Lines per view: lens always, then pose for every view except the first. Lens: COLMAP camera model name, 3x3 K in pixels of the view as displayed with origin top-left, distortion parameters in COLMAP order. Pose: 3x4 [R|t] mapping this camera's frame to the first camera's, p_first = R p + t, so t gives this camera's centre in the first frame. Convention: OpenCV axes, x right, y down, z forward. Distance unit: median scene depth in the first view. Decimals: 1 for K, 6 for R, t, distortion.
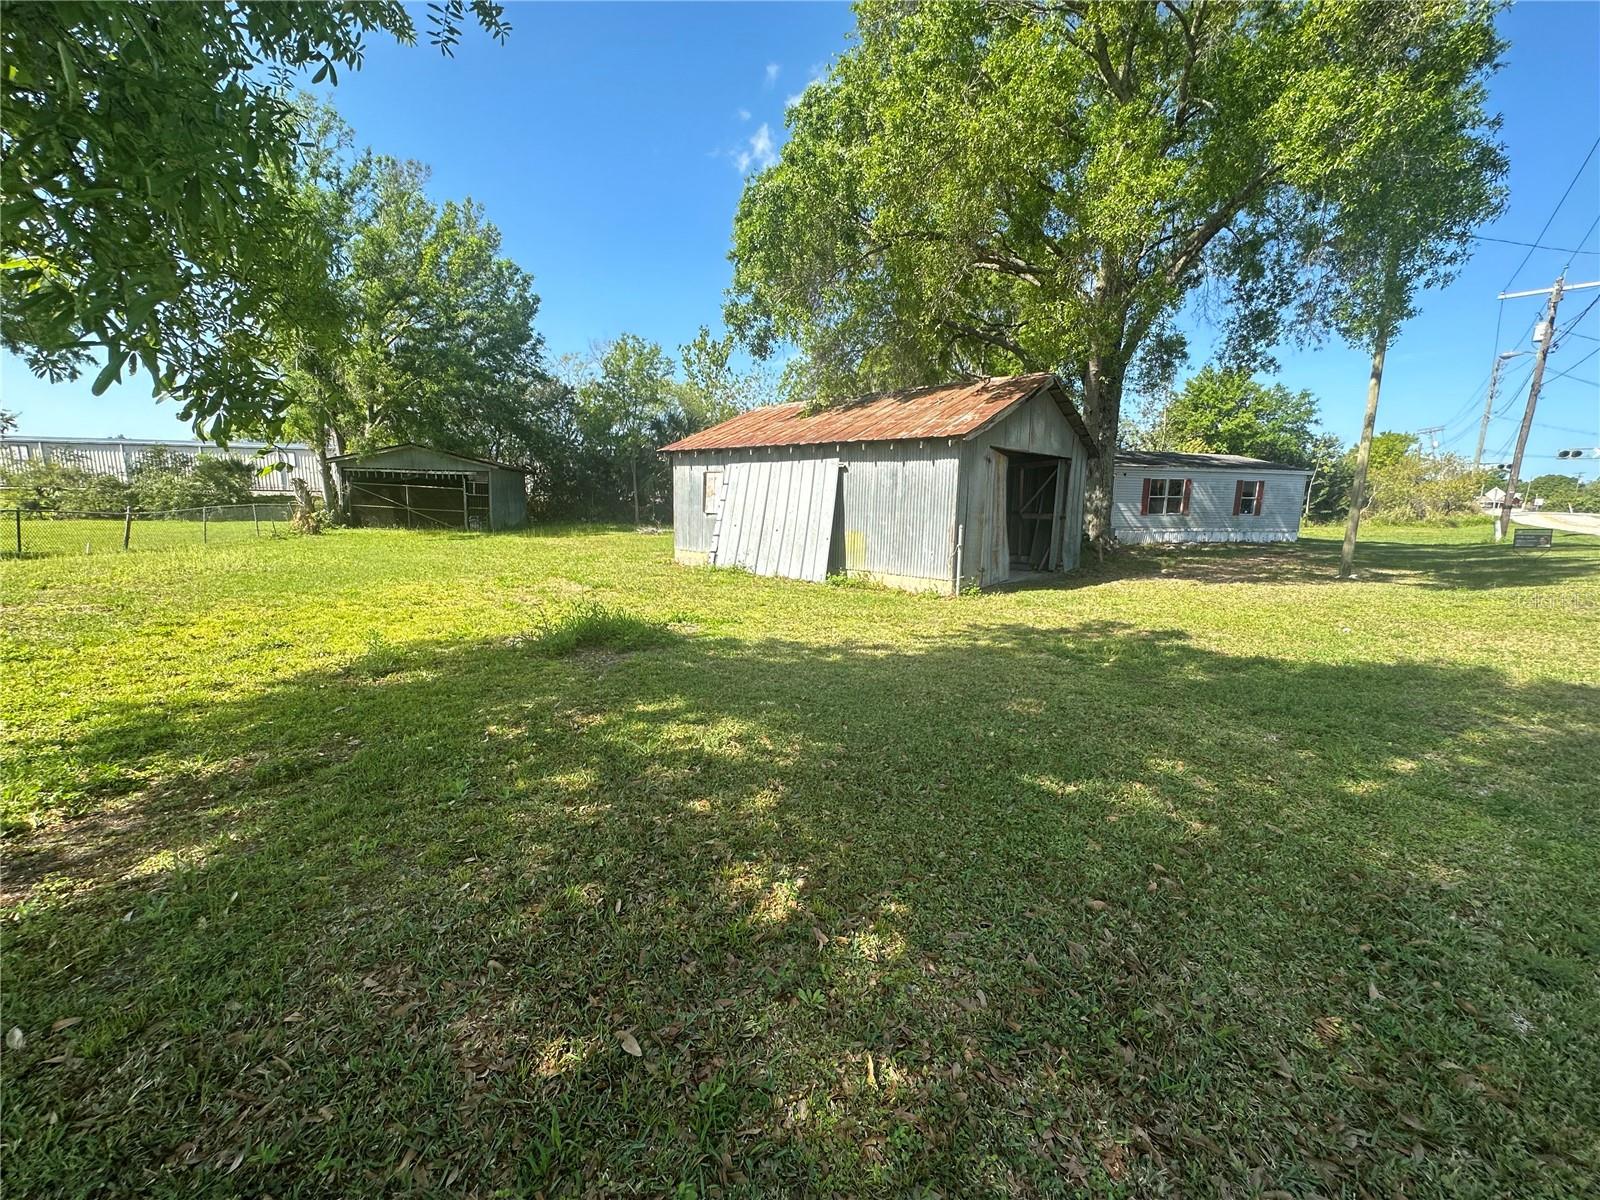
lens RADIAL K [[640.0, 0, 800.0], [0, 640.0, 600.0], [0, 0, 1]] dist [-0.000492, 0.000026]
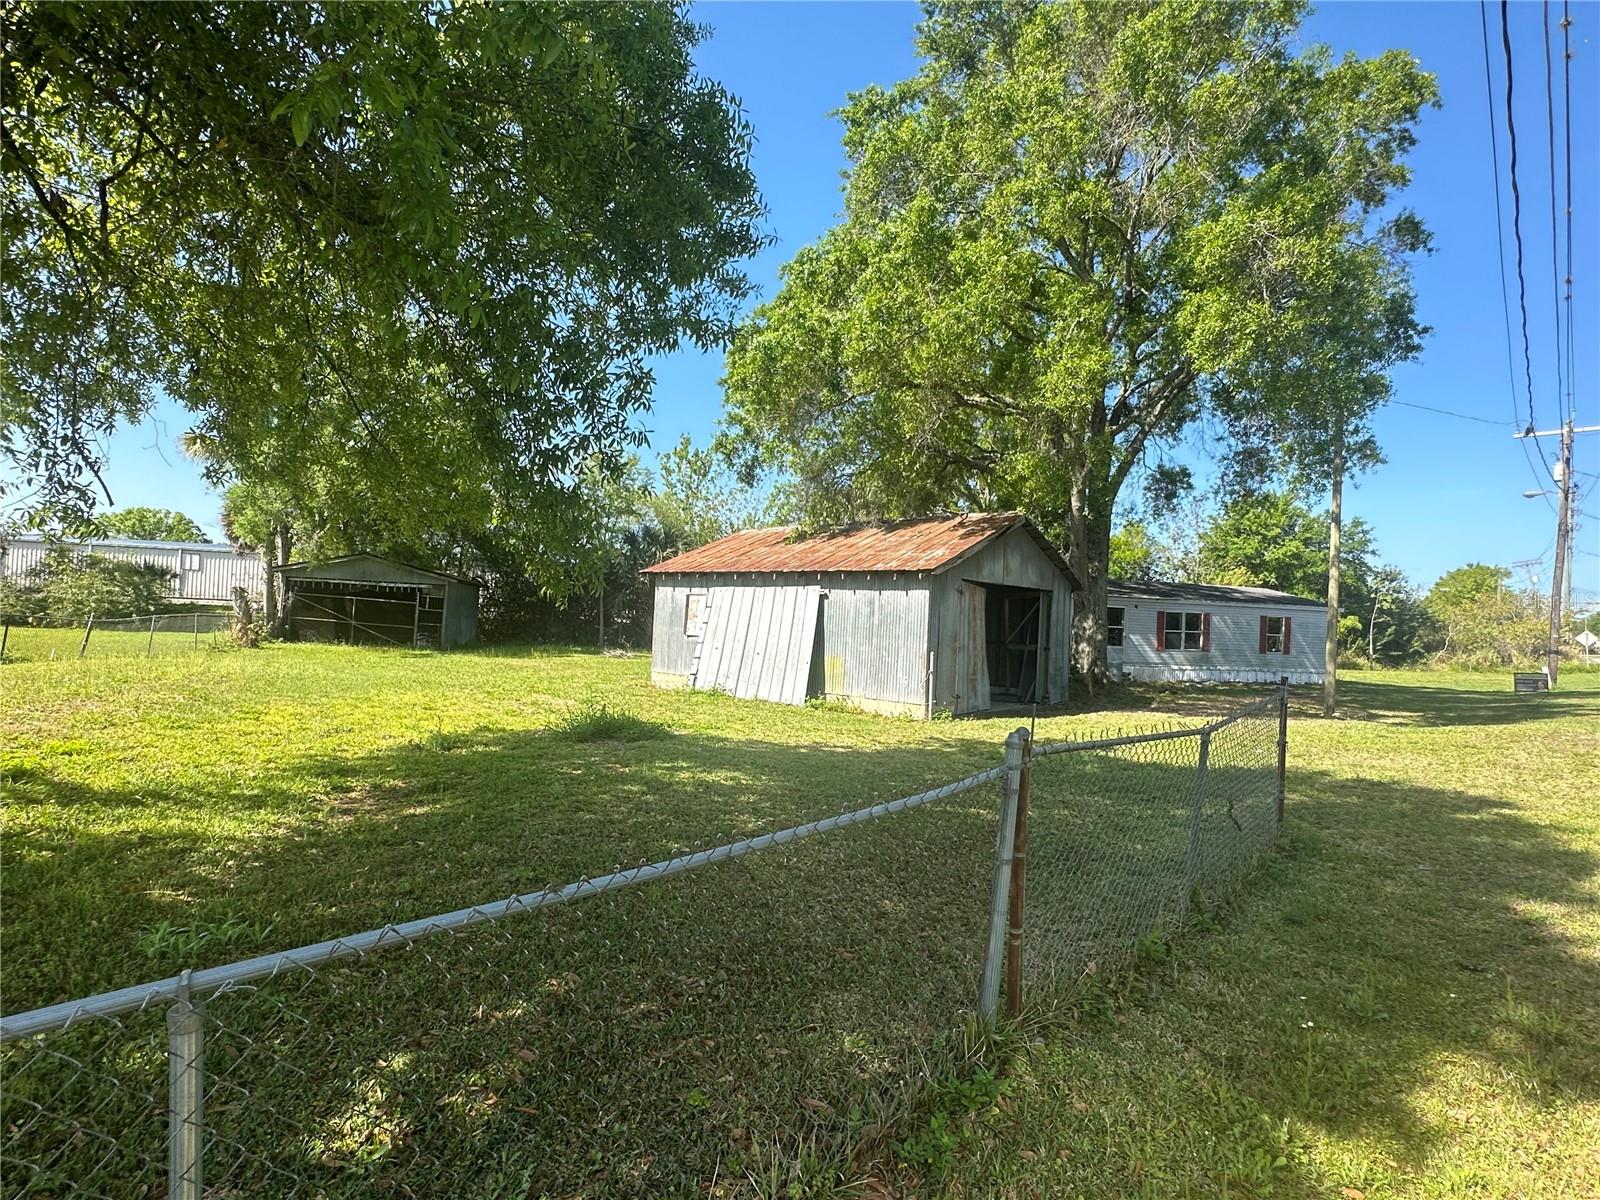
lens RADIAL K [[808.6, 0, 800.0], [0, 808.6, 600.0], [0, 0, 1]] dist [-0.001571, -0.000247]
pose [[0.999587, 0.026263, 0.011707, 0.010968], [-0.023651, 0.982507, -0.184719, 0.036508], [-0.016353, 0.184365, 0.982722, -0.234607]]
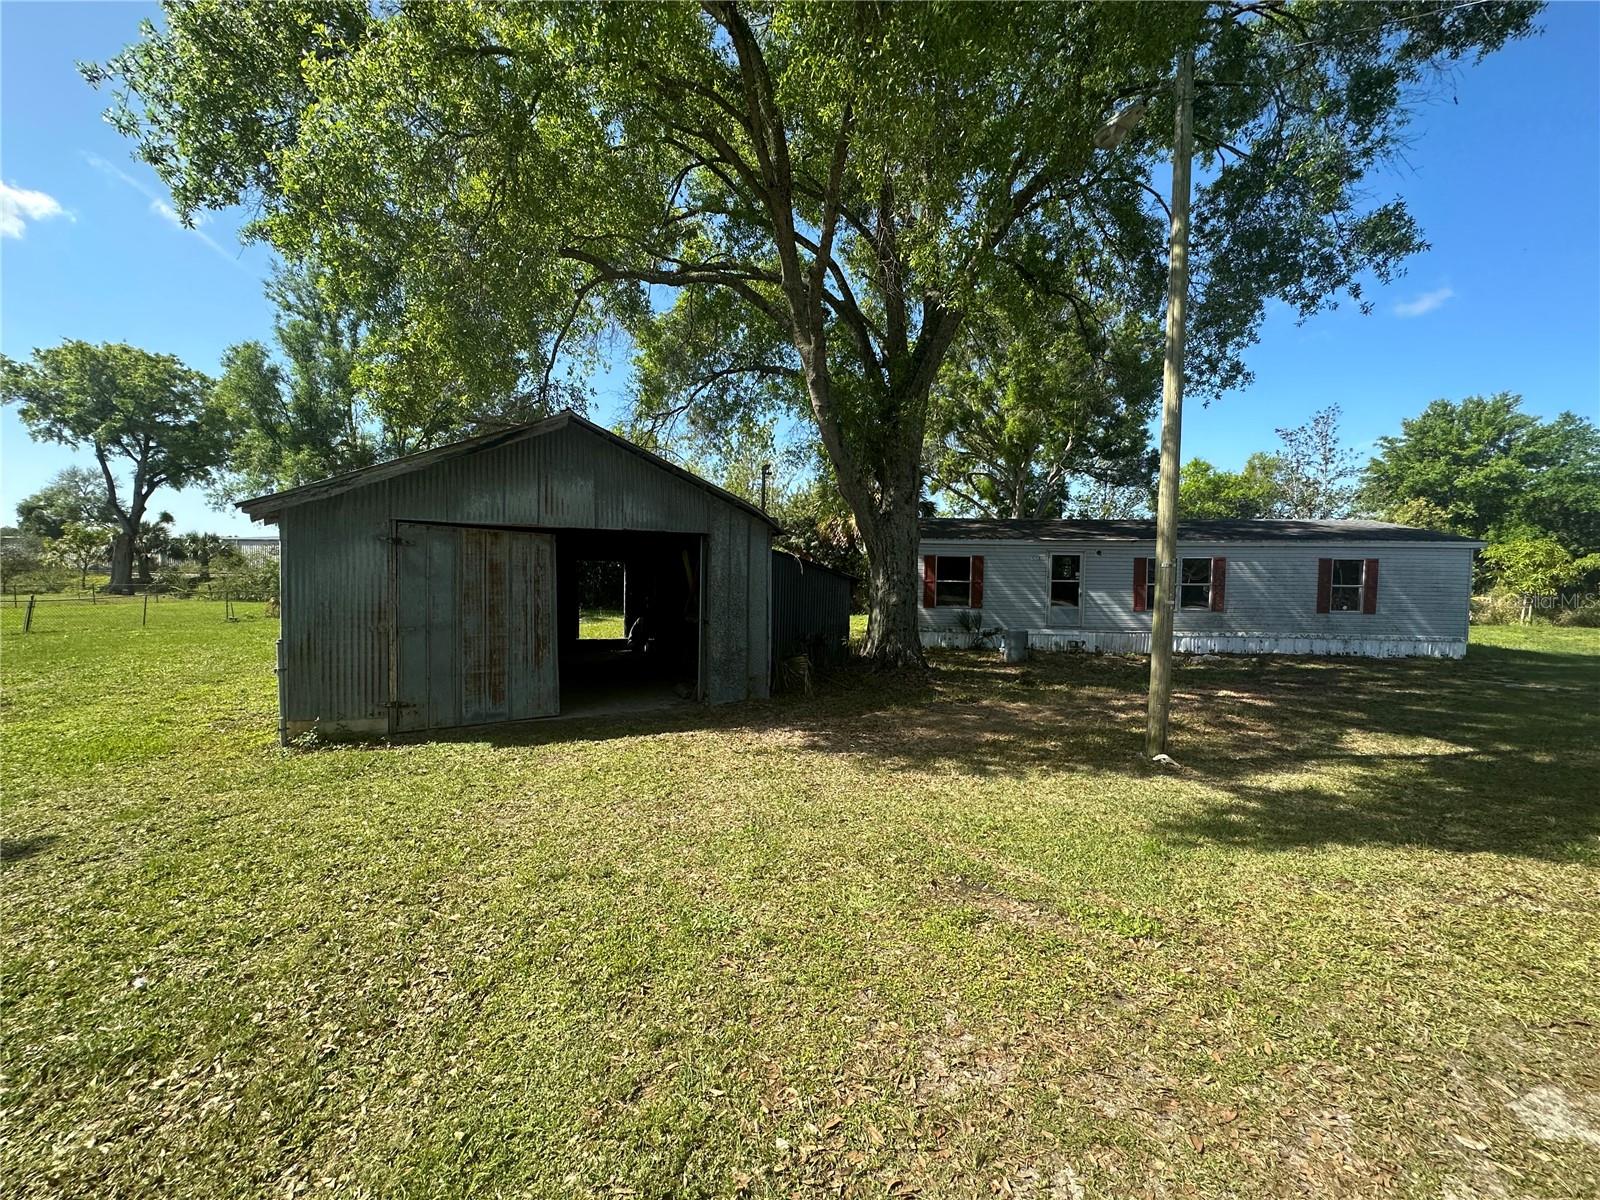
lens RADIAL K [[640.0, 0, 800.0], [0, 640.0, 600.0], [0, 0, 1]] dist [-0.000492, 0.000026]
pose [[0.939892, 0.007867, -0.341381, 0.711237], [-0.050752, 0.991849, -0.116872, -0.078109], [0.337679, 0.127172, 0.932631, 0.408065]]
